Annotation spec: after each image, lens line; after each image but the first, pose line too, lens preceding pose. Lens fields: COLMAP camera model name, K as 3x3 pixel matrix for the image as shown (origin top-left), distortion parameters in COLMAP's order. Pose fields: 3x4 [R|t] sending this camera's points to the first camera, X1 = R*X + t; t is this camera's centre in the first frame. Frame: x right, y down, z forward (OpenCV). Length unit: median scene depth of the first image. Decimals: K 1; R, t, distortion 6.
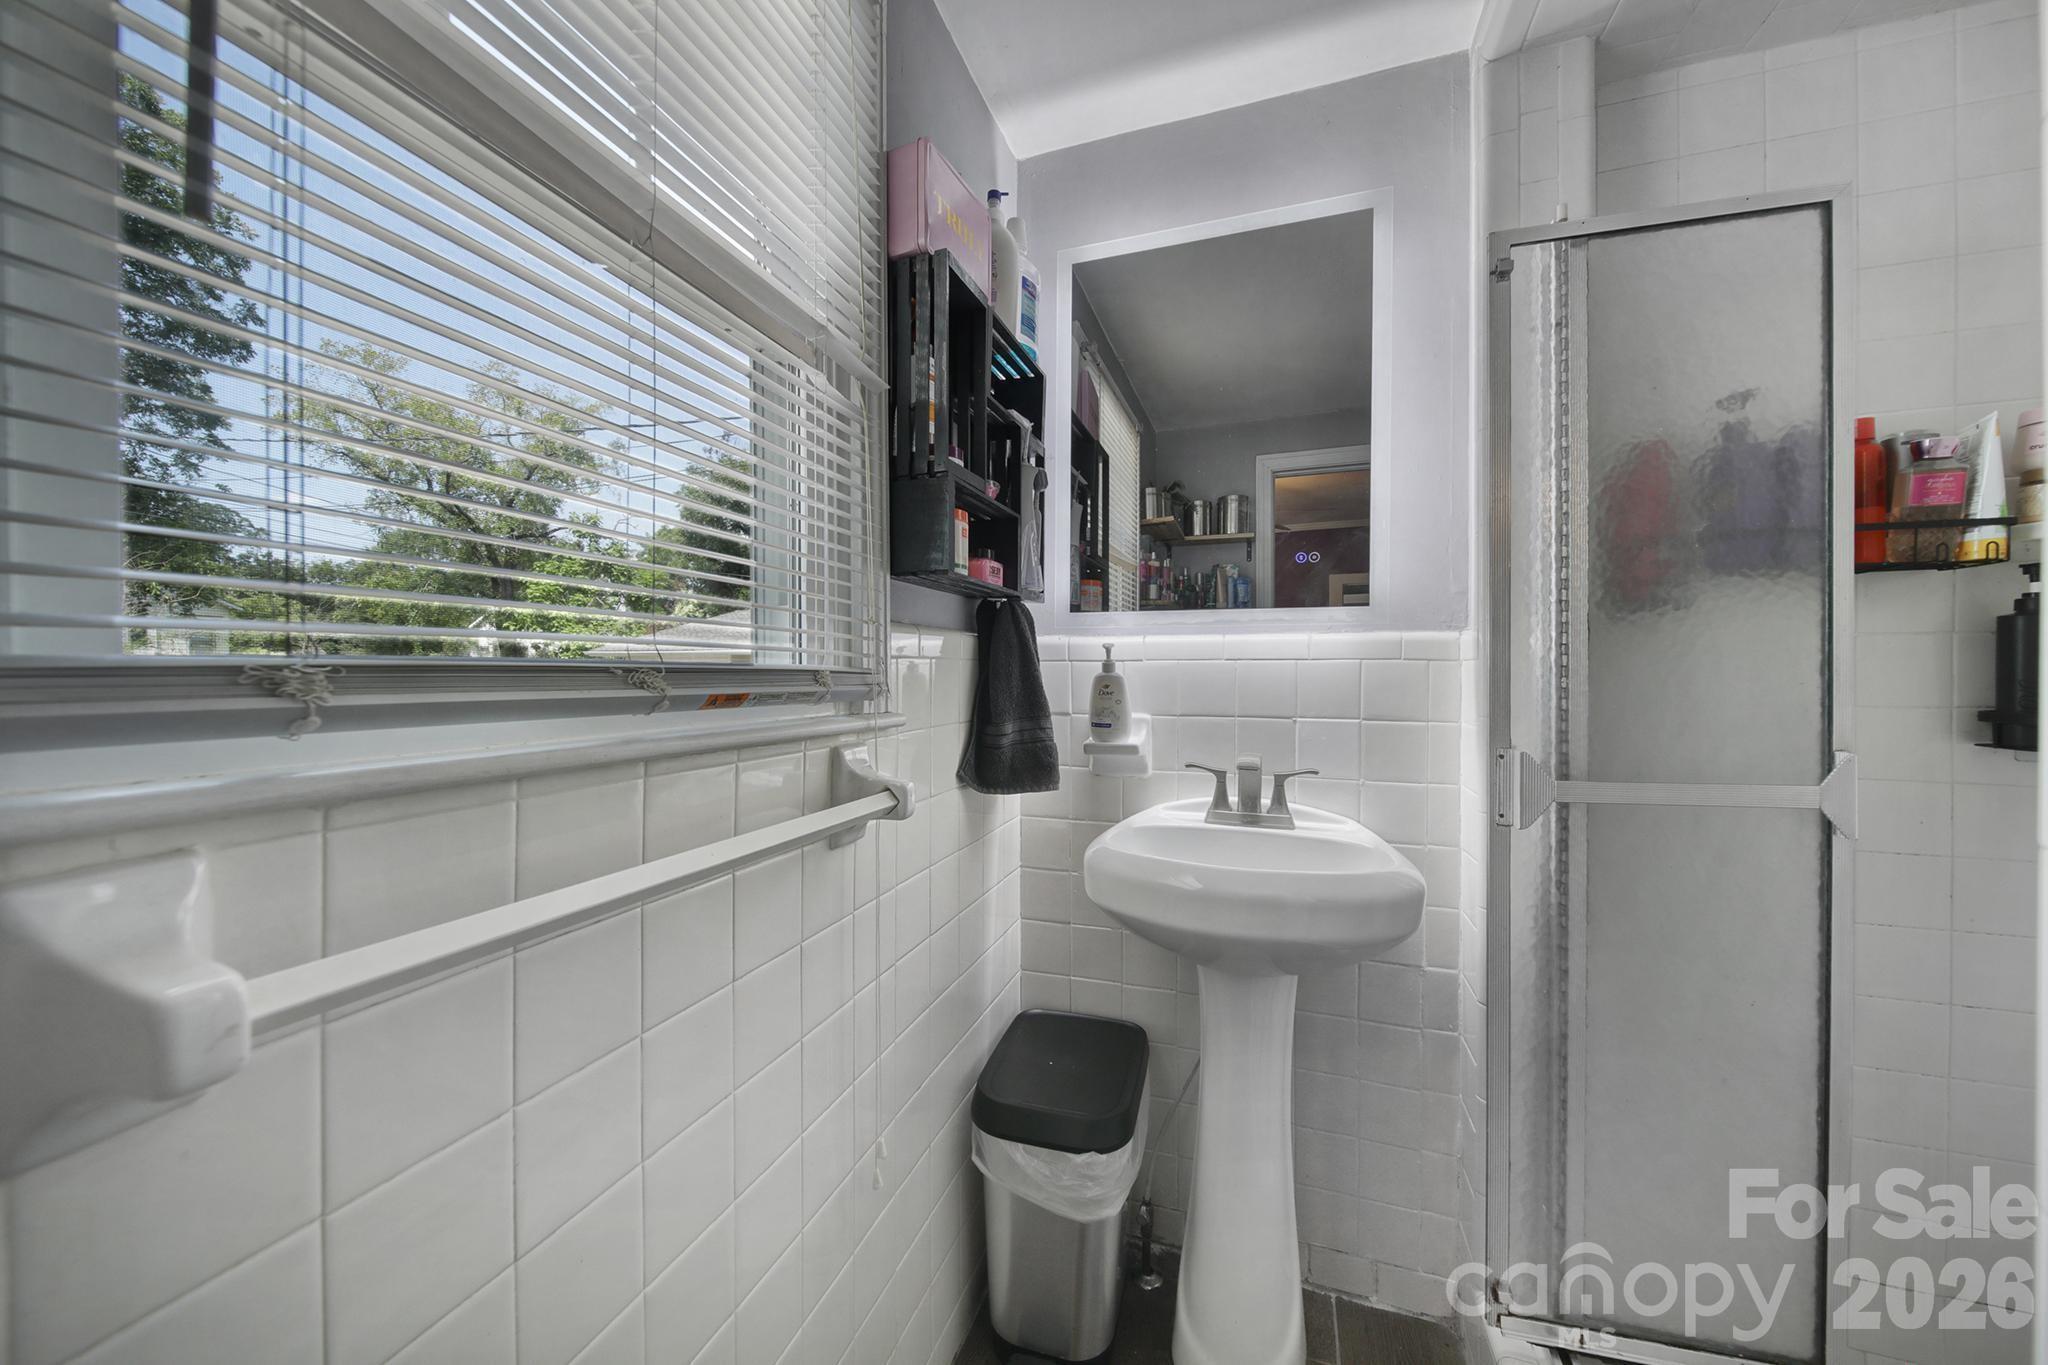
lens RADIAL K [[720.6, 0, 1021.2], [0, 720.6, 667.3], [0, 0, 1]] dist [-0.001793, -0.000063]
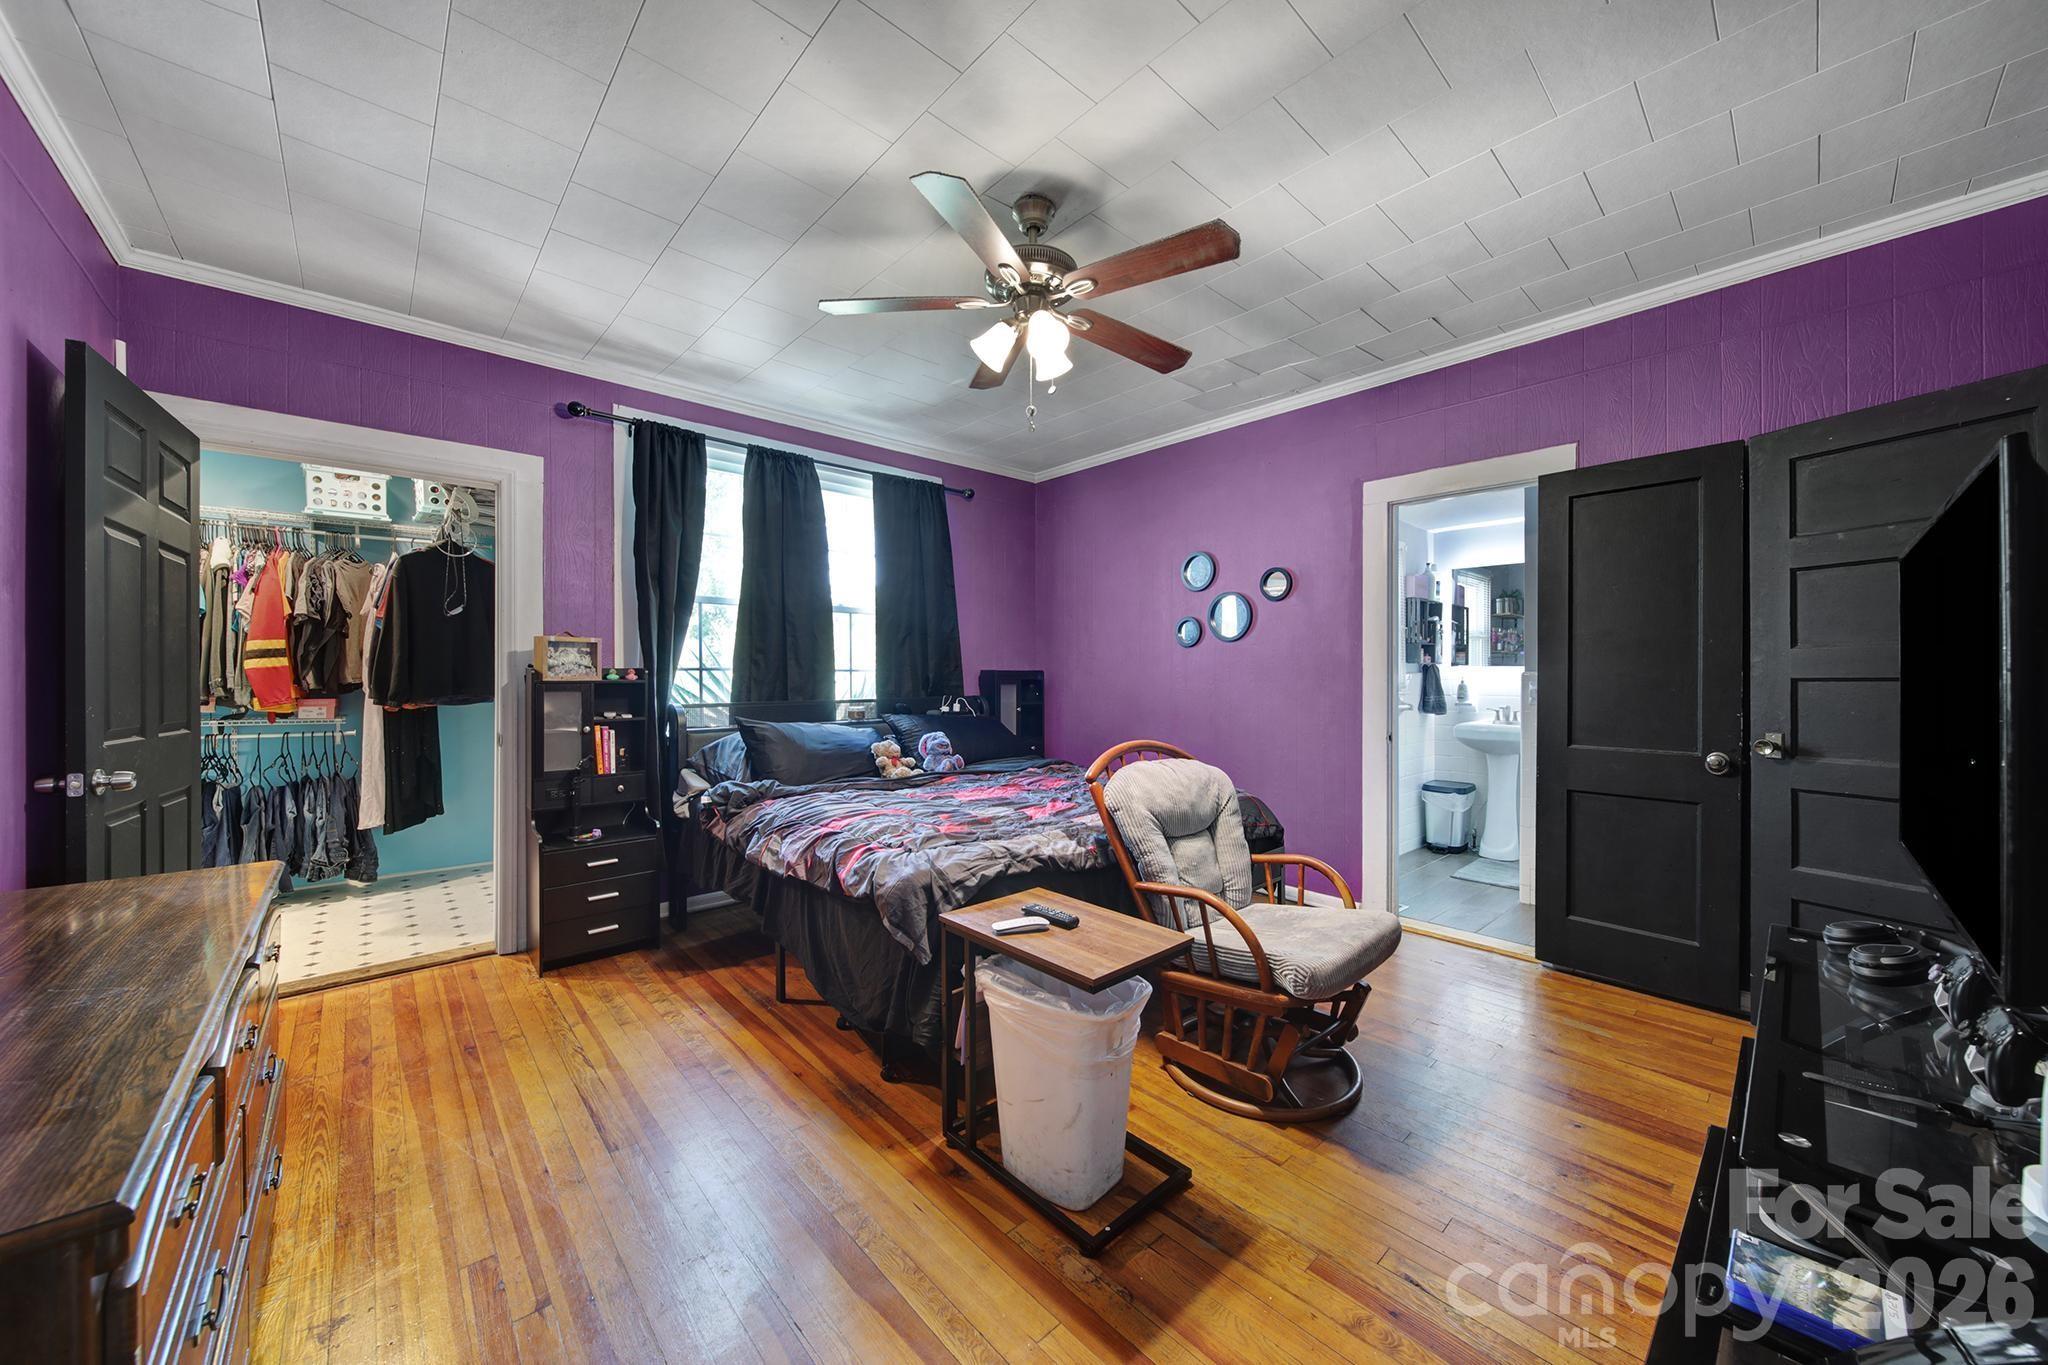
lens RADIAL K [[720.6, 0, 1021.2], [0, 720.6, 667.3], [0, 0, 1]] dist [-0.001793, -0.000063]
pose [[0.874563, -0.001615, -0.484909, -0.066449], [0.000172, 0.999995, -0.003022, -0.060810], [0.484912, 0.002559, 0.874559, -3.232318]]
